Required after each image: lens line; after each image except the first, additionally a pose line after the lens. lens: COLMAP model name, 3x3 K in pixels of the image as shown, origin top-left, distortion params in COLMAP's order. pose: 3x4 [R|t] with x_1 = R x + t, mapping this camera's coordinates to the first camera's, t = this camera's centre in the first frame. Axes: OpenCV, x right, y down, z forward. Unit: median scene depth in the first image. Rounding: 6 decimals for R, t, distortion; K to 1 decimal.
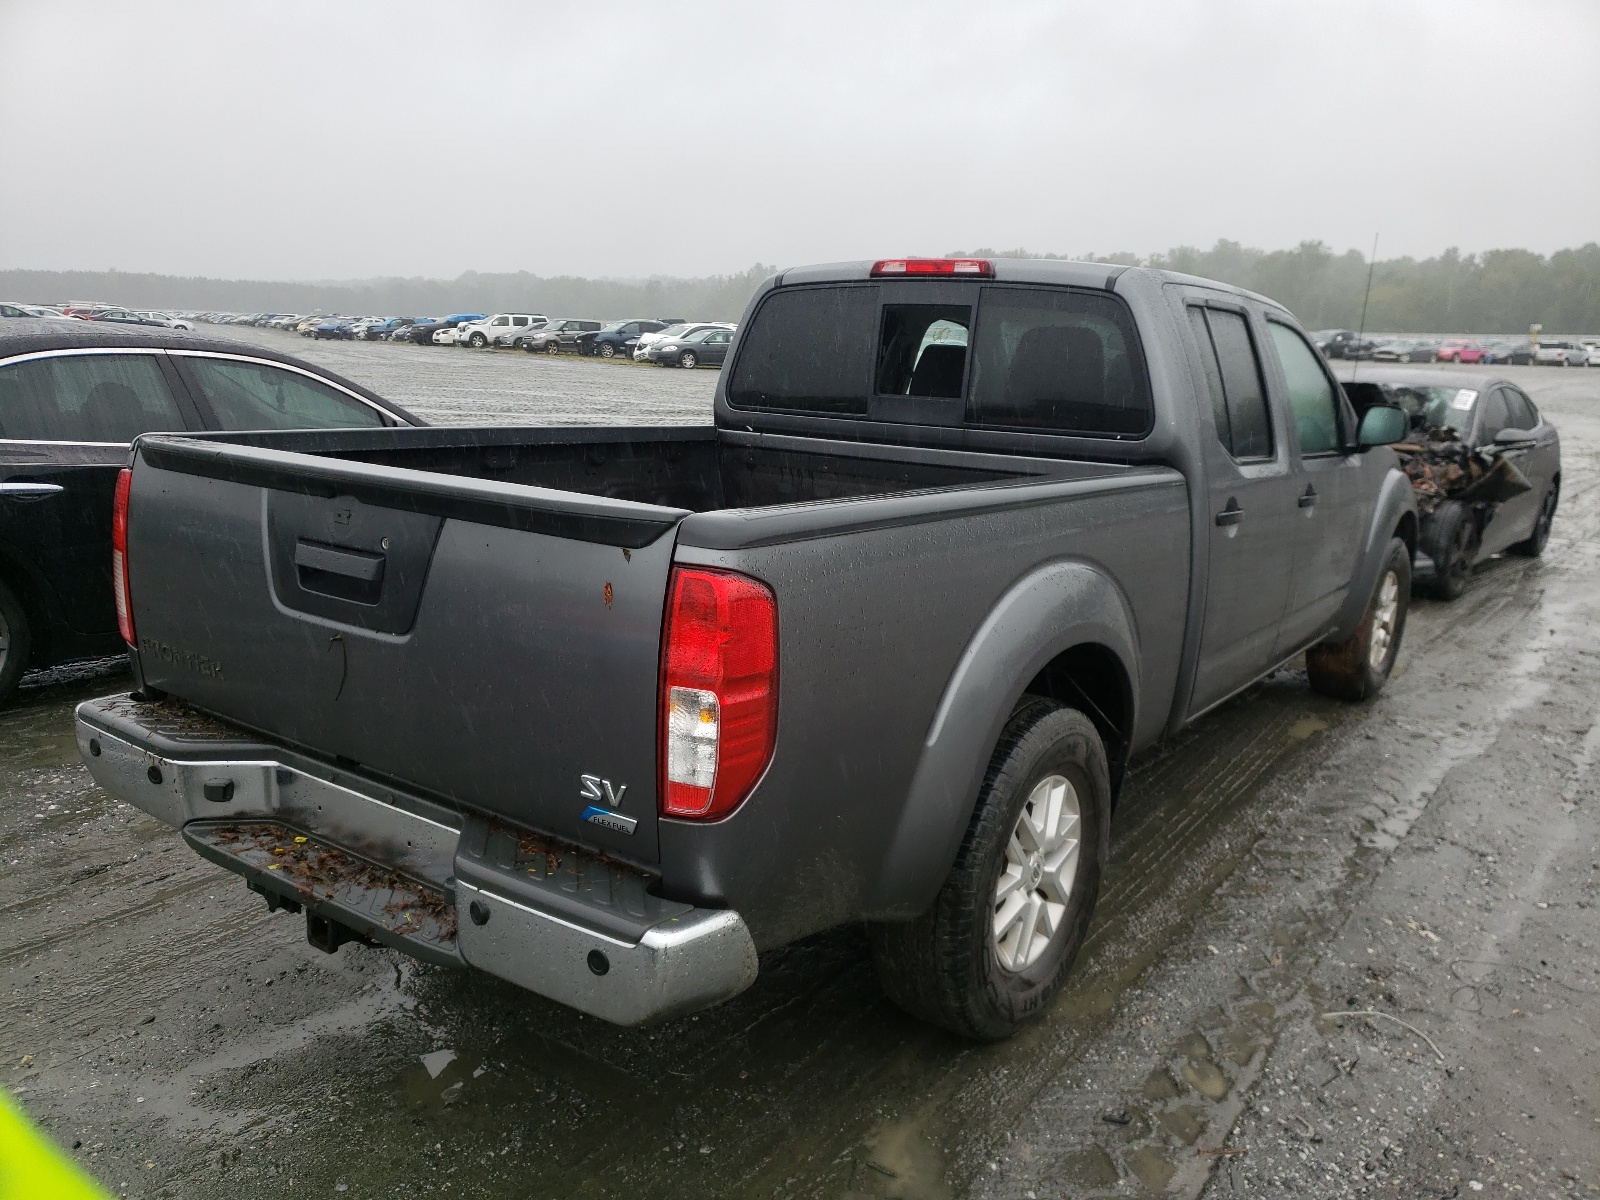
lens RADIAL K [[1222.9, 0, 800.0], [0, 1222.9, 600.0], [0, 0, 1]] dist [-0.005821, -0.004026]
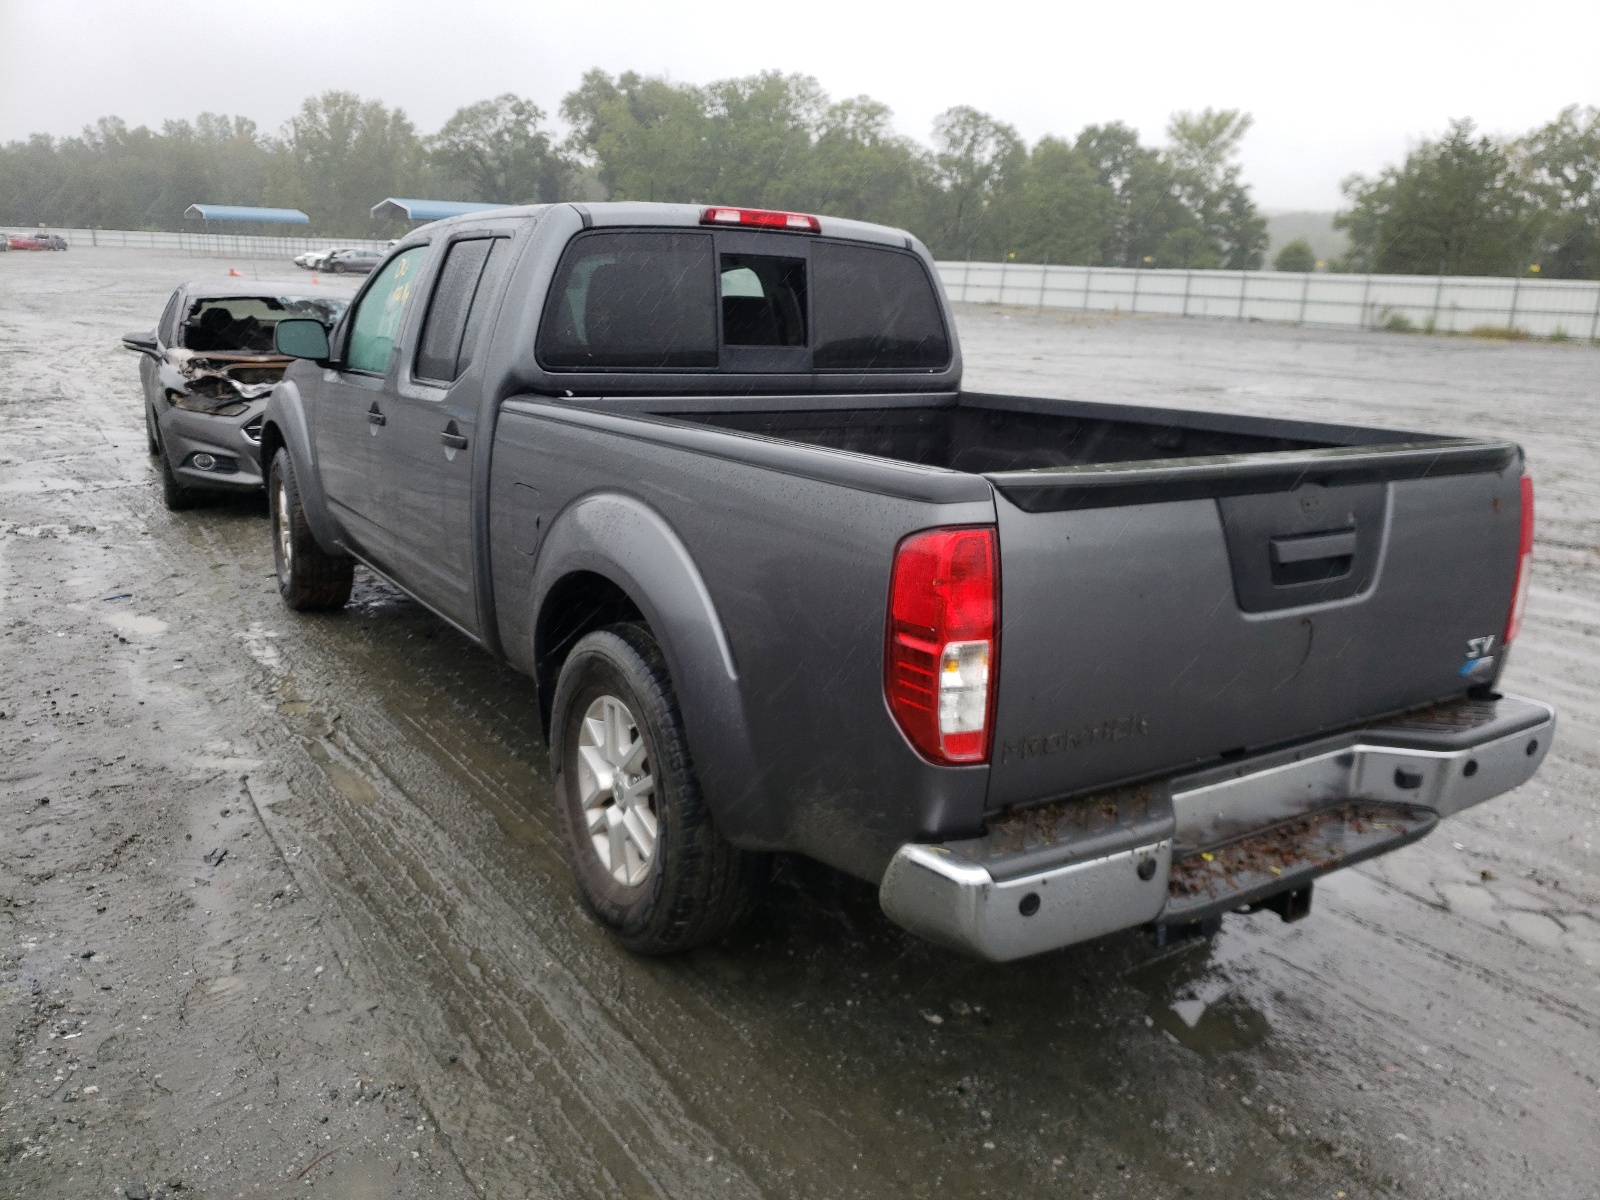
lens RADIAL K [[1222.9, 0, 800.0], [0, 1222.9, 600.0], [0, 0, 1]] dist [-0.005821, -0.004026]
pose [[0.365420, -0.248752, 0.896990, -0.967791], [0.171190, 0.965155, 0.197915, -0.175706], [-0.914966, 0.081234, 0.395270, 0.644782]]
